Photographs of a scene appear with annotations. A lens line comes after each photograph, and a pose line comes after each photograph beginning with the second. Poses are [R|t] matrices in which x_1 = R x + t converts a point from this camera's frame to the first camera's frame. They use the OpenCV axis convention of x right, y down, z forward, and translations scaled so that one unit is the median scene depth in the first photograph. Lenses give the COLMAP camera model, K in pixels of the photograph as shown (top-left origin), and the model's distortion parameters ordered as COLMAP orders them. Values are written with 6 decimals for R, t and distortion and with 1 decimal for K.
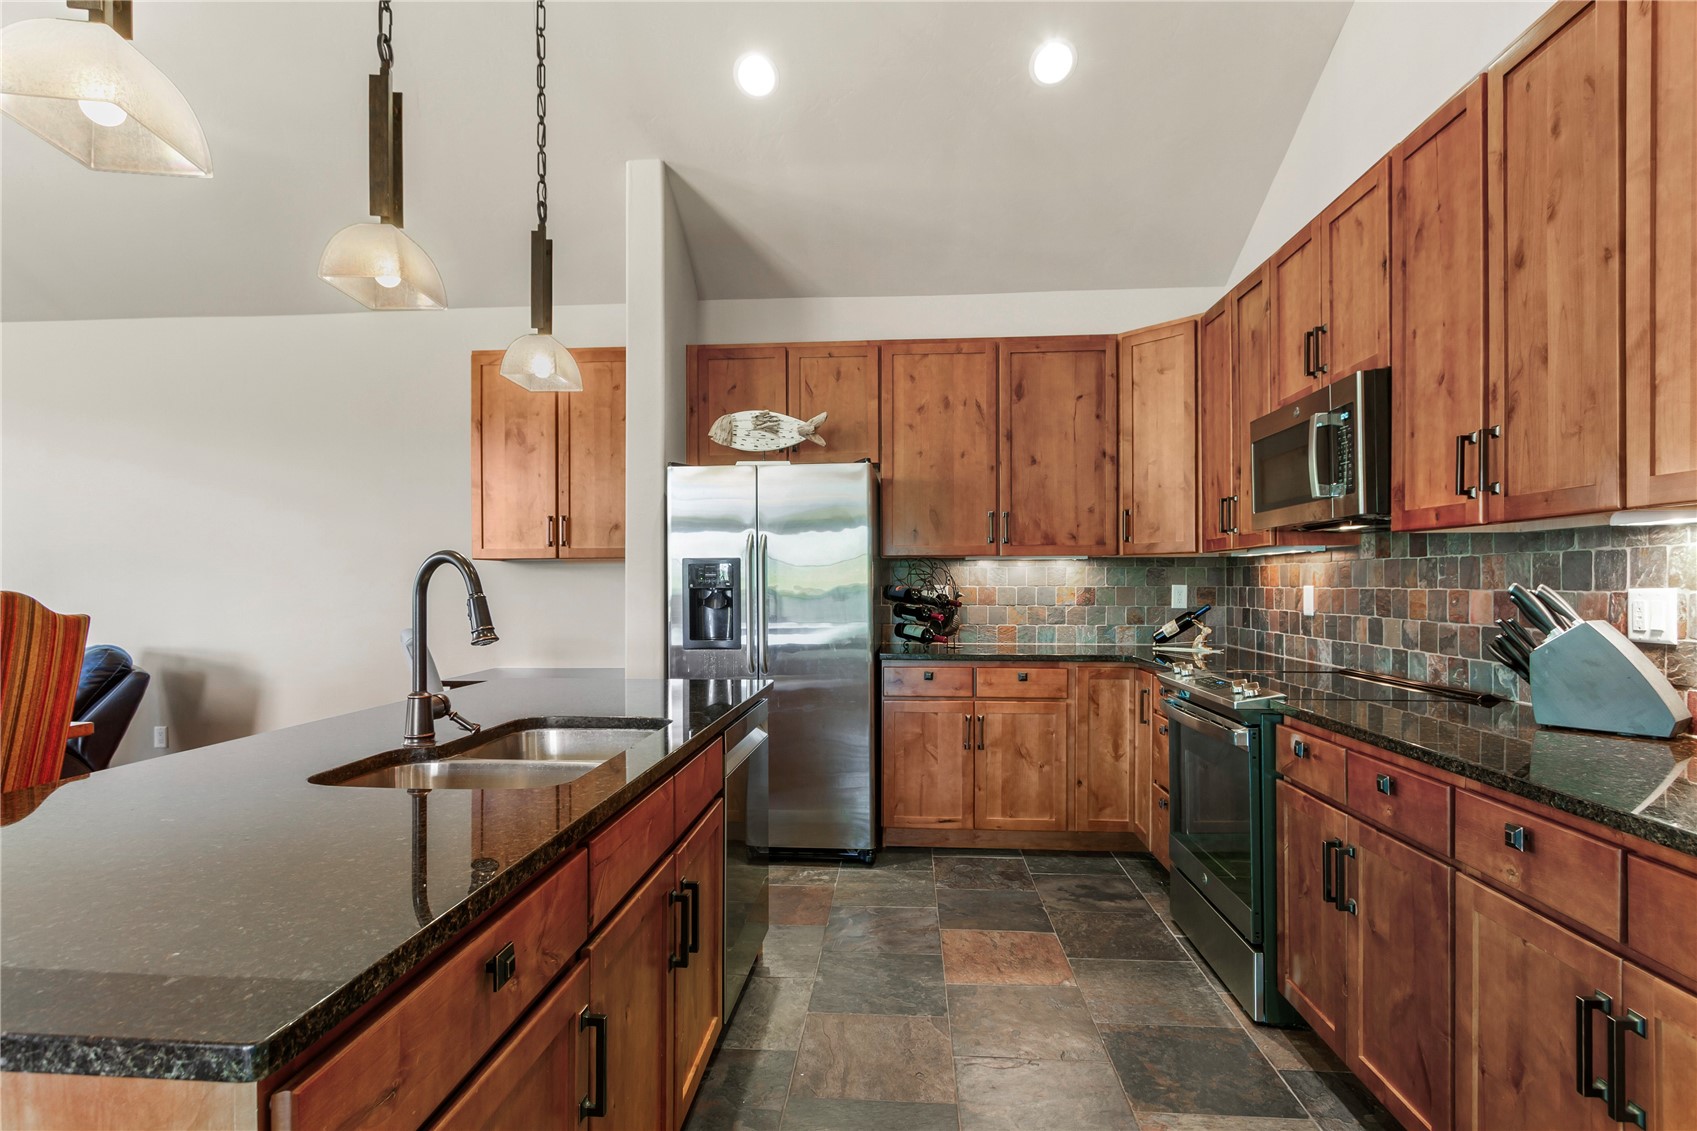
lens RADIAL K [[856.4, 0, 833.1], [0, 856.4, 578.8], [0, 0, 1]] dist [0.006369, -0.004607]
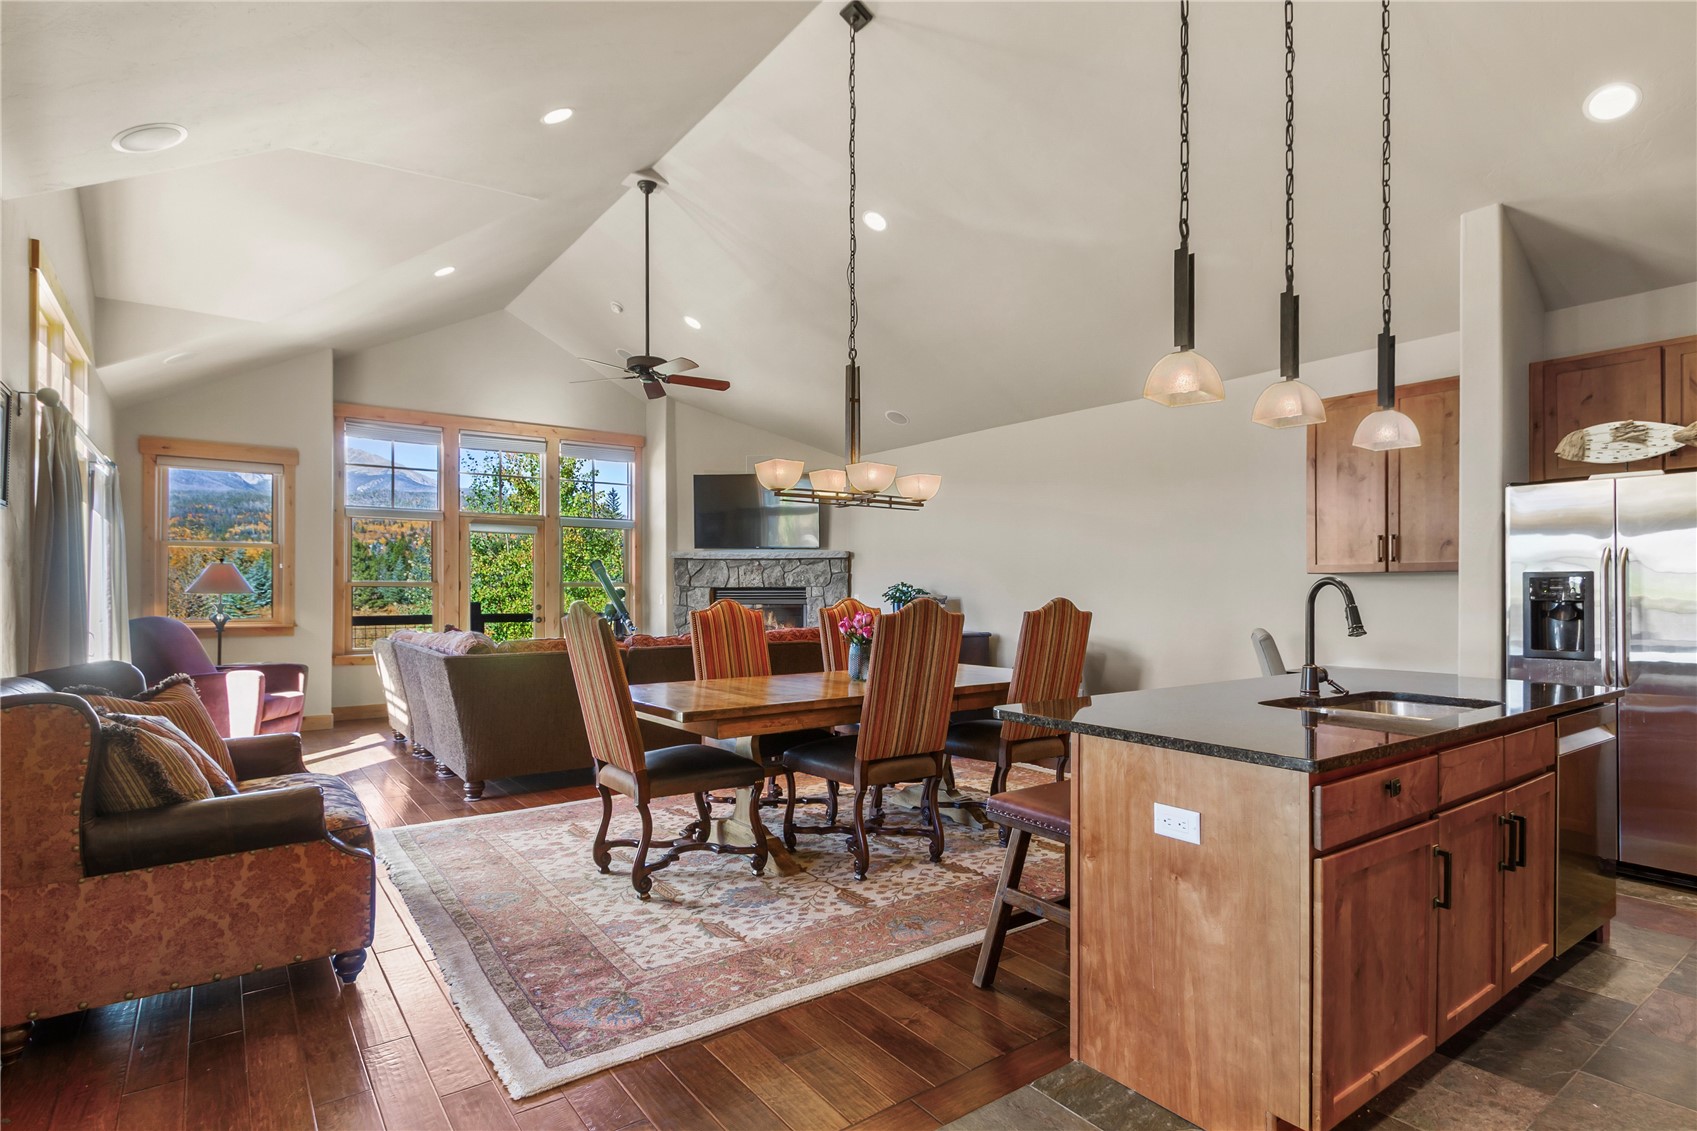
lens RADIAL K [[856.4, 0, 847.6], [0, 856.4, 588.1], [0, 0, 1]] dist [0.006369, -0.004607]
pose [[0.658309, 0.003089, -0.752742, 0.076830], [0.000064, 0.999991, 0.004159, -0.008625], [0.752748, -0.002786, 0.658303, -0.342771]]
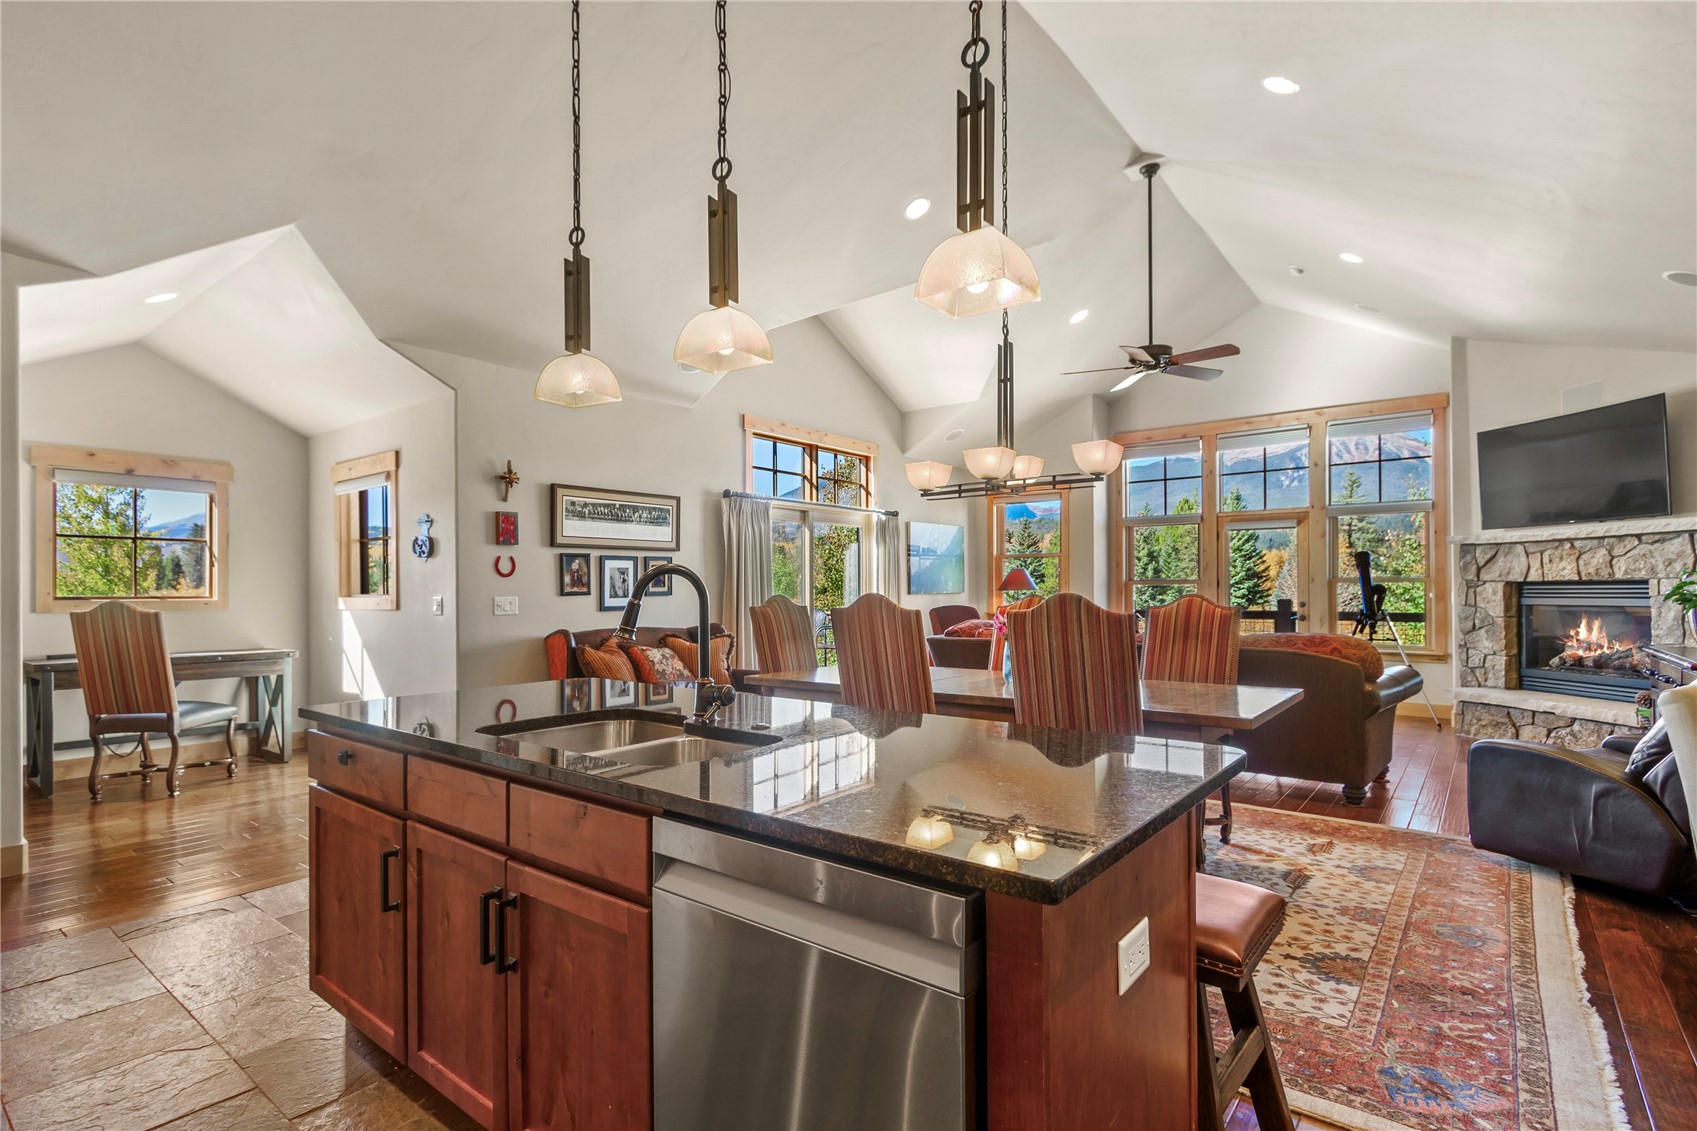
lens RADIAL K [[813.6, 0, 841.0], [0, 813.6, 588.0], [0, 0, 1]] dist [0.011066, -0.007708]
pose [[-0.555191, 0.004555, -0.831711, 0.178561], [0.009851, 0.999951, -0.001099, 0.001885], [0.831665, -0.008803, -0.555208, 0.872455]]
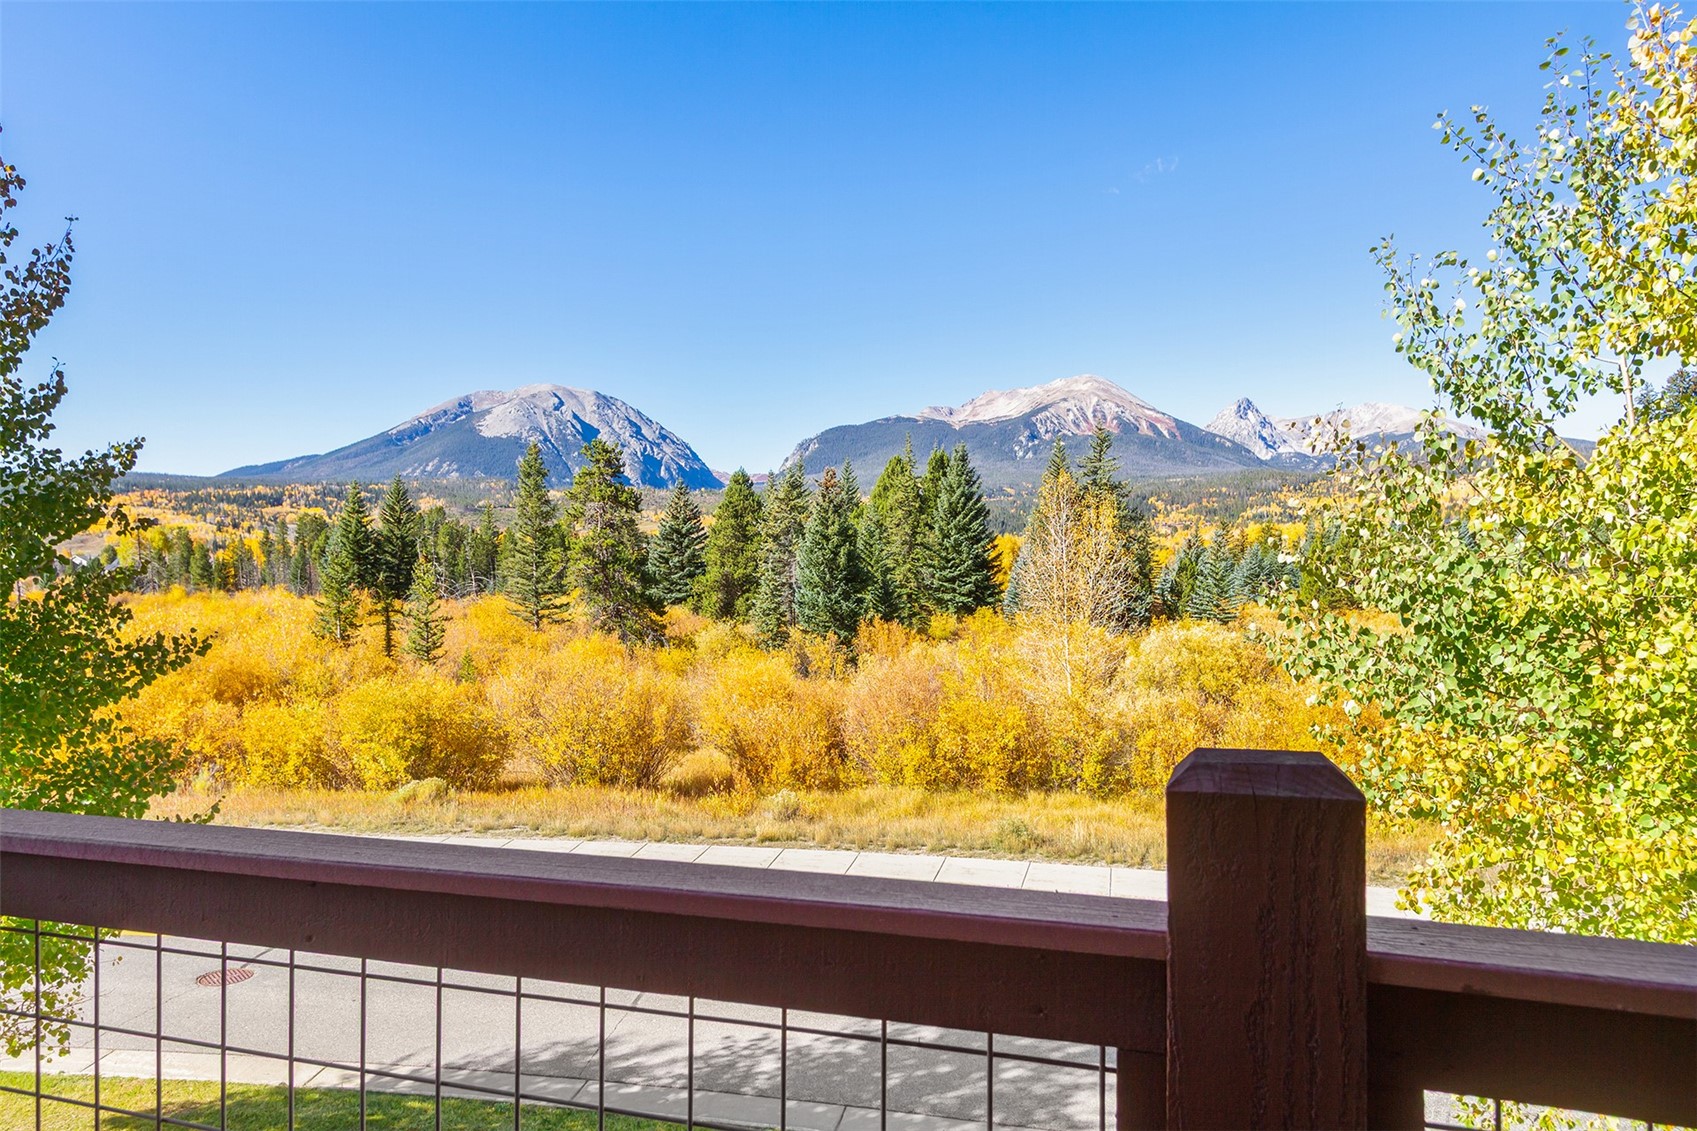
lens RADIAL K [[1122.5, 0, 835.8], [0, 1122.5, 613.7], [0, 0, 1]] dist [0.004419, 0.002368]
pose [[-0.248796, 0.031849, -0.968032, -2.613734], [0.010341, 0.999490, 0.030227, 0.006602], [0.968501, -0.002490, -0.248999, 0.568498]]
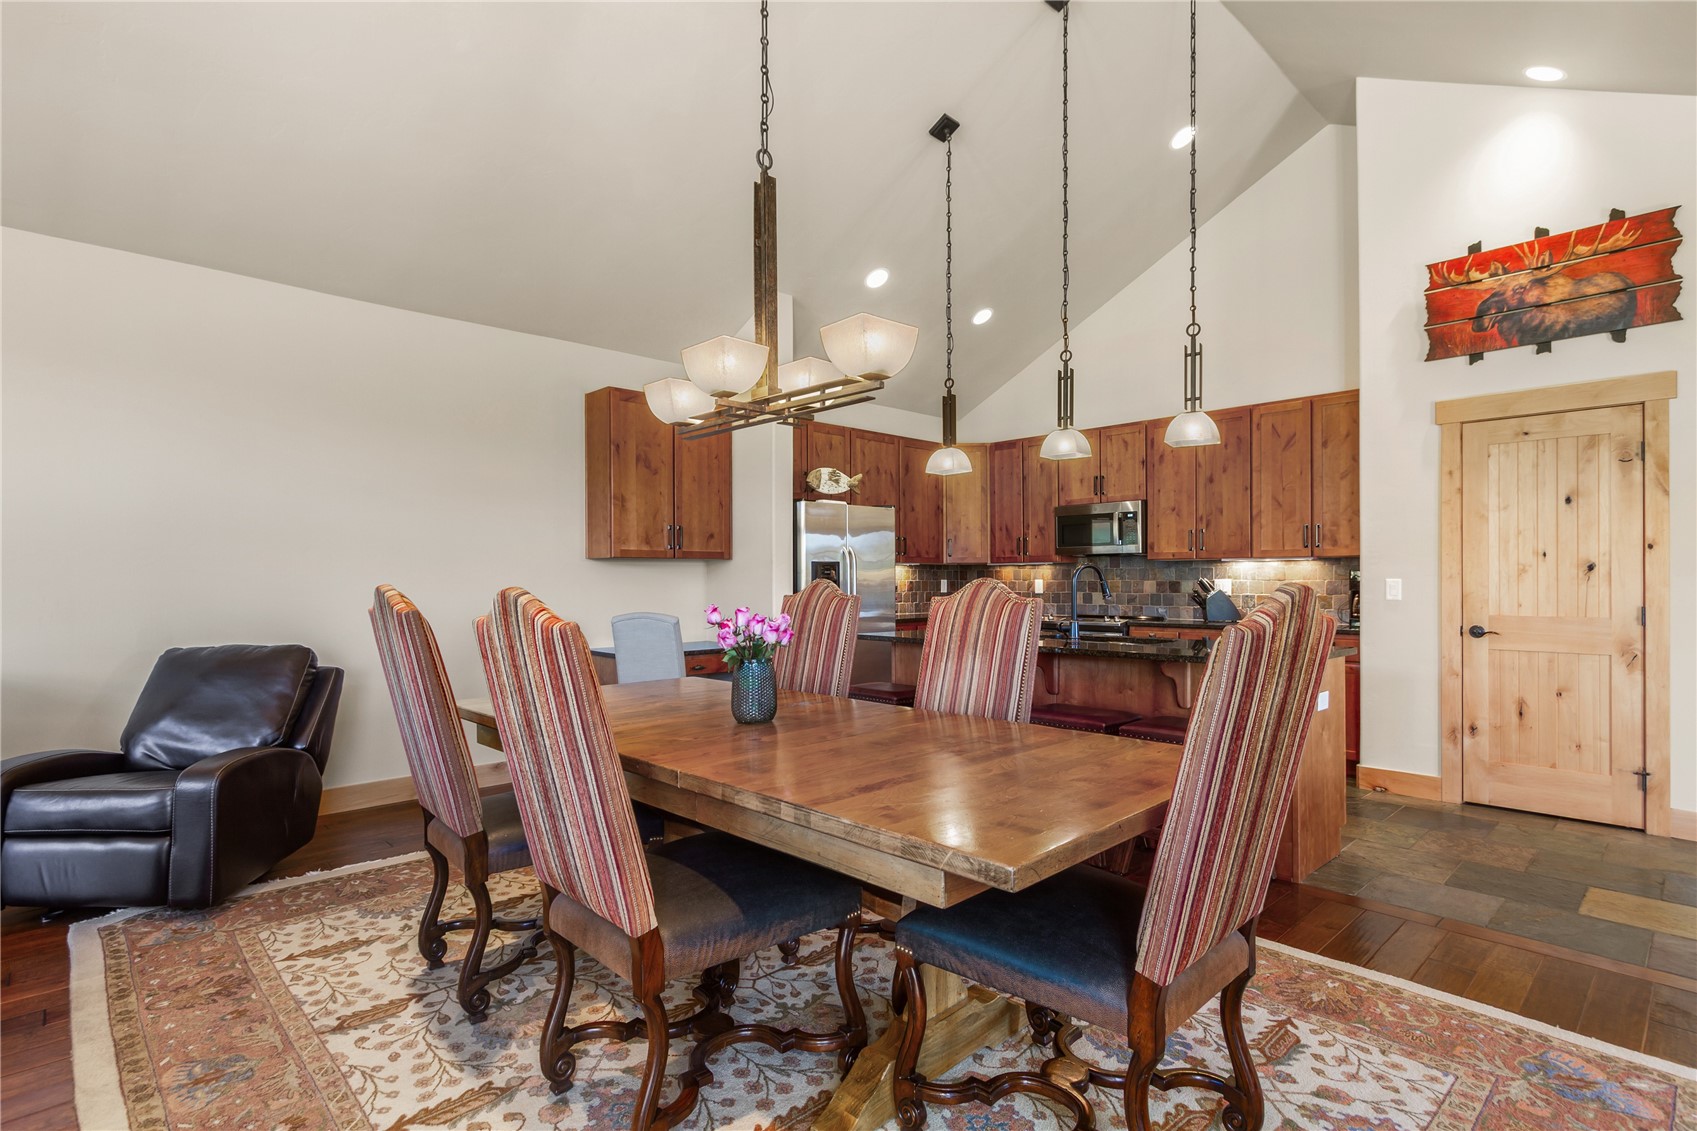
lens RADIAL K [[856.4, 0, 838.6], [0, 856.4, 569.5], [0, 0, 1]] dist [0.006369, -0.004607]
pose [[0.660803, 0.010351, 0.750488, -1.319716], [-0.003205, 0.999935, -0.010969, 0.007064], [-0.750553, 0.004843, 0.660793, -0.052133]]
